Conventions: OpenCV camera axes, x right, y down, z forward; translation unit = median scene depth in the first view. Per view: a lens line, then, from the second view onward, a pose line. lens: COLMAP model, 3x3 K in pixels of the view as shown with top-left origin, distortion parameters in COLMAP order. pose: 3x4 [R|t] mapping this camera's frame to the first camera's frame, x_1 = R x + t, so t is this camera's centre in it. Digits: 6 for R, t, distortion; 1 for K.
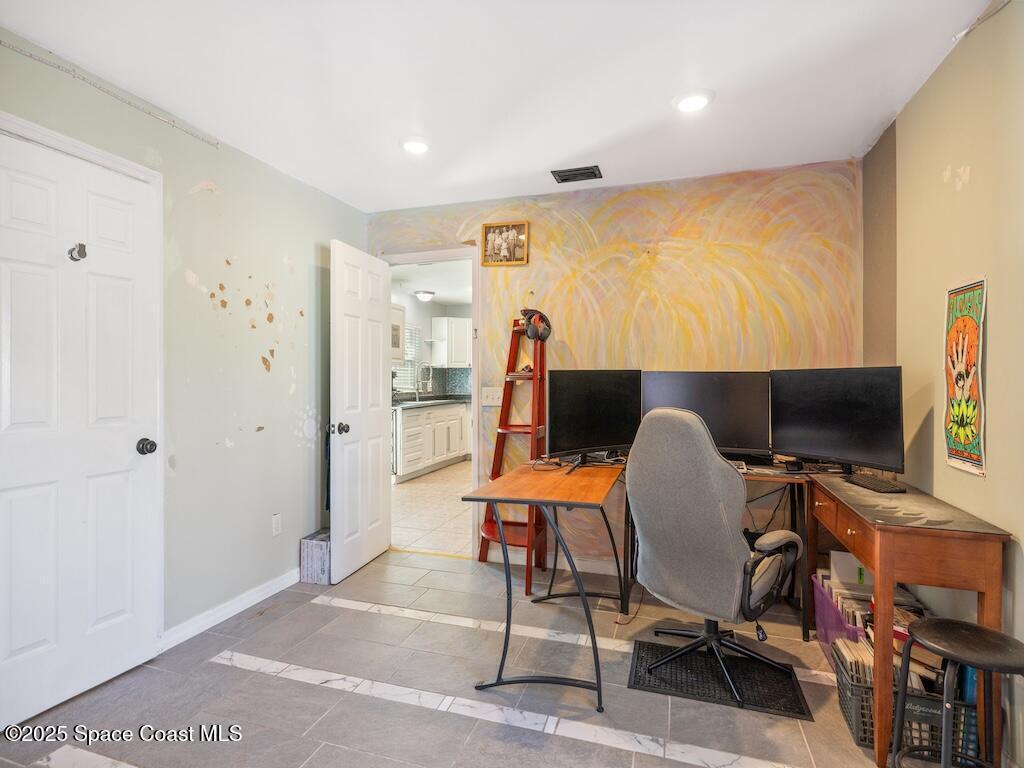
lens RADIAL K [[520.9, 0, 511.0], [0, 520.9, 381.2], [0, 0, 1]] dist [-0.003807, -0.000582]
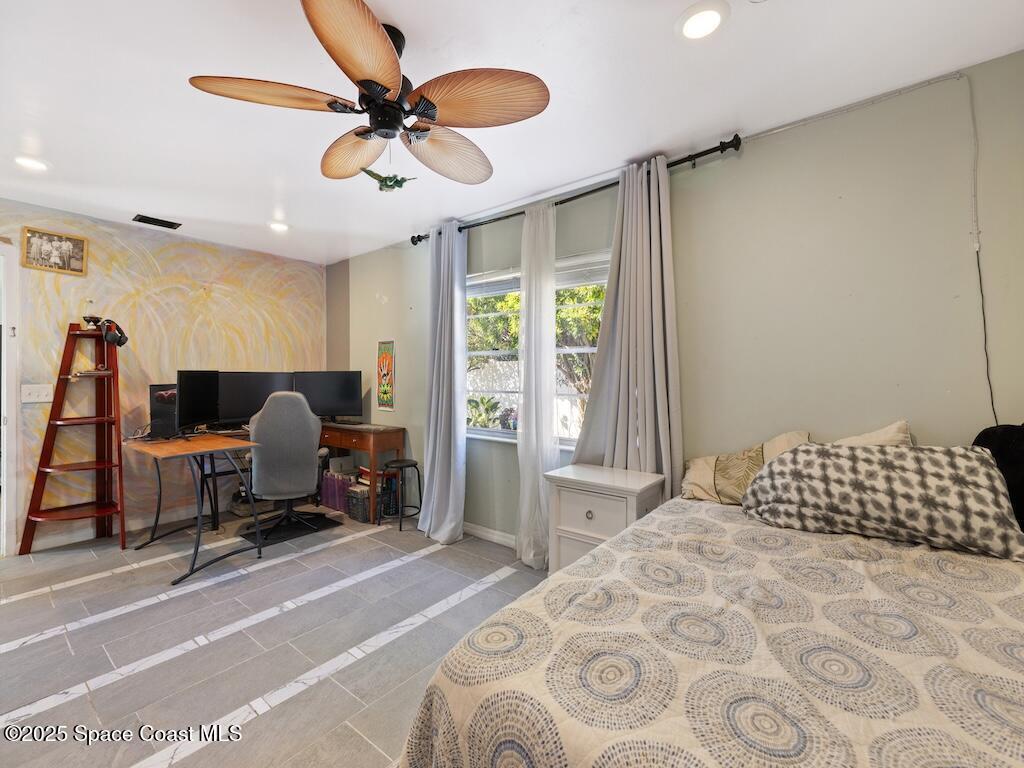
lens RADIAL K [[441.2, 0, 512.0], [0, 441.2, 384.0], [0, 0, 1]] dist [0.001971, 0.000278]
pose [[0.343585, -0.017319, 0.938962, -0.601222], [0.005643, 0.999850, 0.016377, 0.001606], [-0.939104, -0.000329, 0.343632, -0.225591]]
